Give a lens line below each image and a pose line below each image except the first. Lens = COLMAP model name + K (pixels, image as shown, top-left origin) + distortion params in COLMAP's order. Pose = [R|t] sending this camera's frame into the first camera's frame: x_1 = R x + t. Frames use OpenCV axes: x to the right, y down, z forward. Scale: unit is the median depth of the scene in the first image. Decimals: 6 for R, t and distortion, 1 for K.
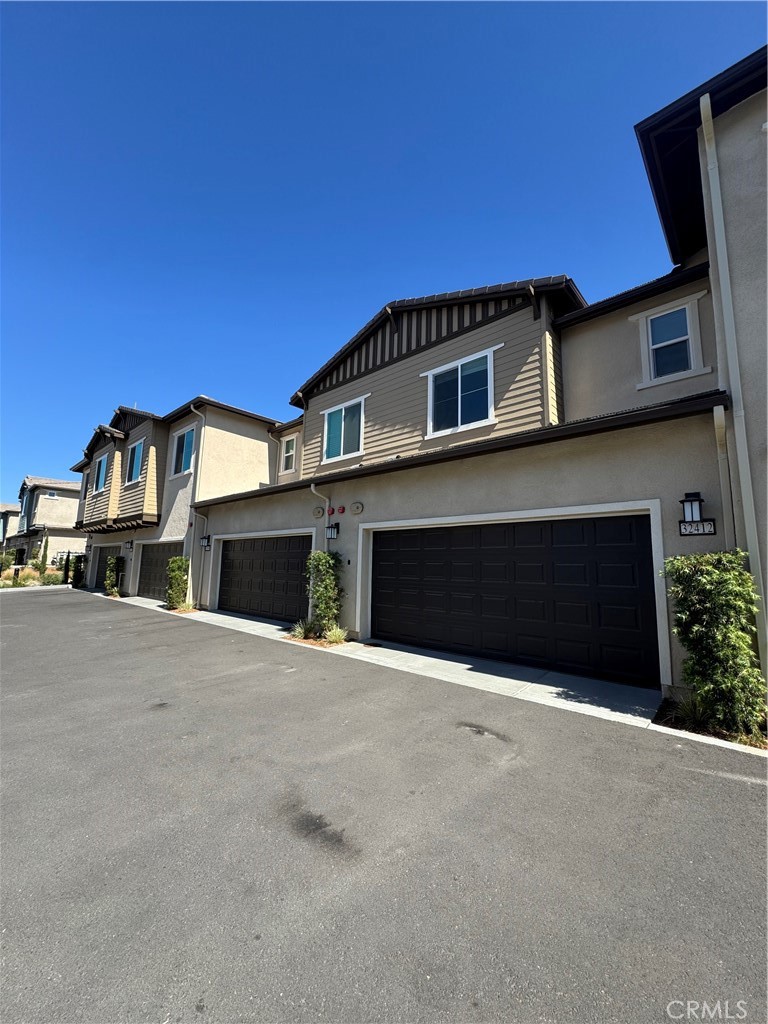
lens RADIAL K [[411.9, 0, 382.8], [0, 411.9, 508.5], [0, 0, 1]] dist [-0.001844, 0.000230]
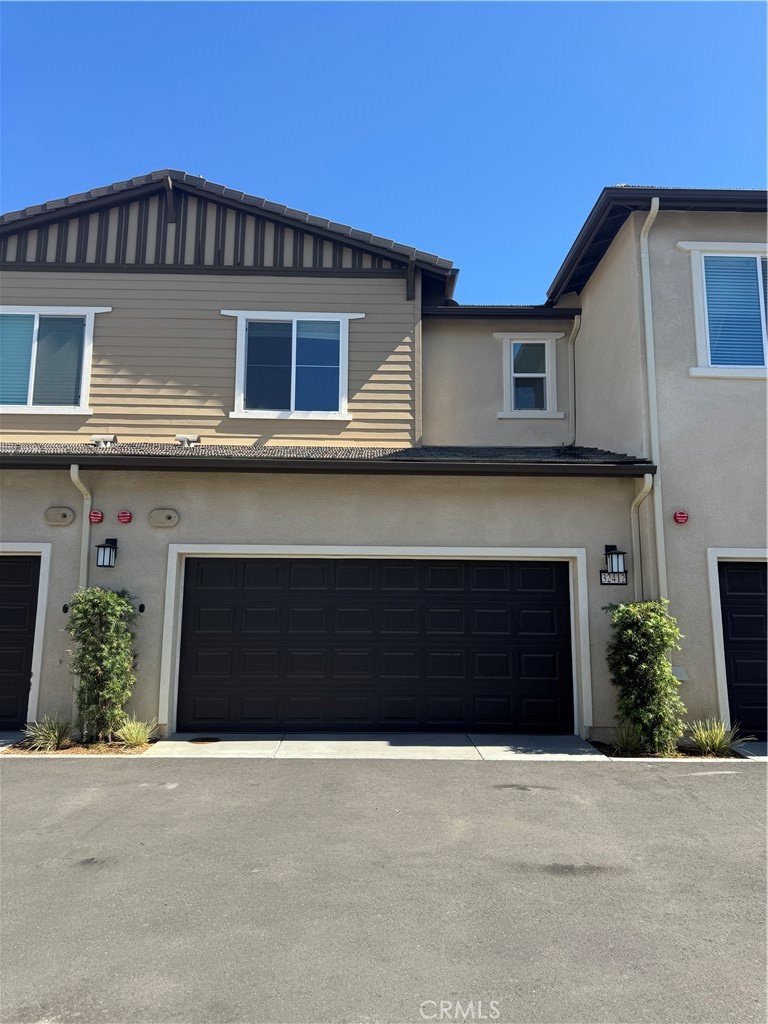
lens RADIAL K [[721.1, 0, 384.0], [0, 721.1, 512.0], [0, 0, 1]] dist [0.150507, -0.269100]
pose [[0.721843, 0.094319, 0.685600, -0.565908], [-0.092154, 0.994947, -0.039851, 0.003487], [-0.685894, -0.034415, 0.726887, 0.006541]]
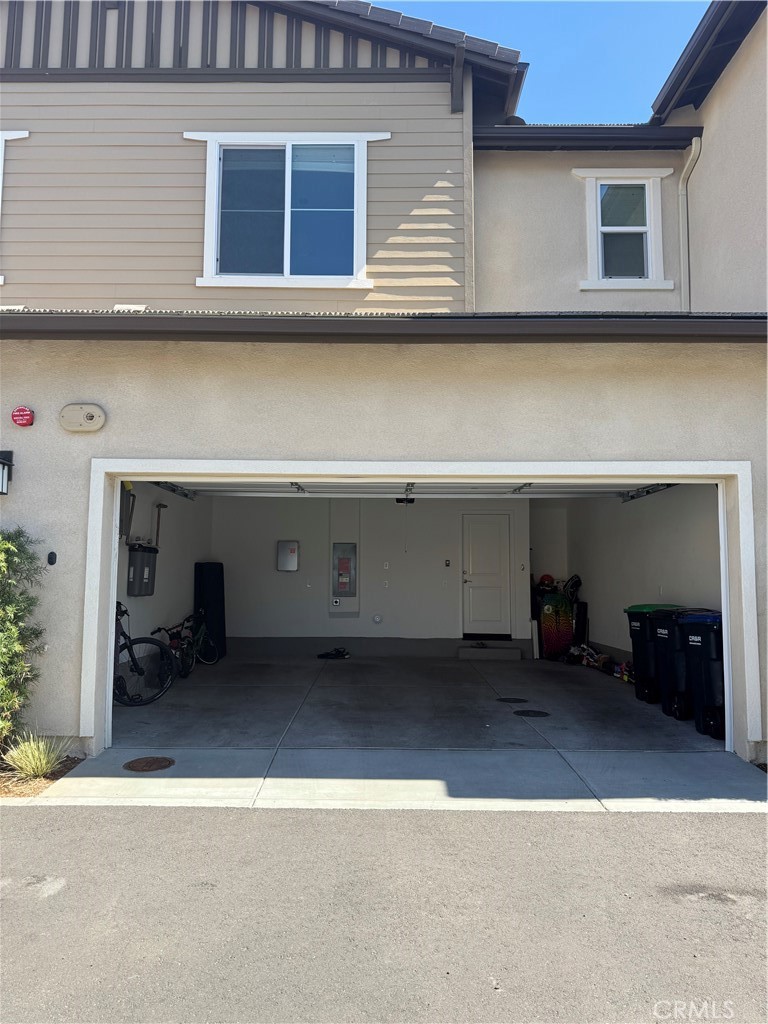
lens RADIAL K [[723.2, 0, 380.0], [0, 723.2, 510.5], [0, 0, 1]] dist [0.081842, -0.101400]
pose [[0.738113, 0.047151, 0.673028, -0.316261], [-0.086563, 0.995929, 0.025162, 0.044191], [-0.669101, -0.076832, 0.739189, 0.306969]]
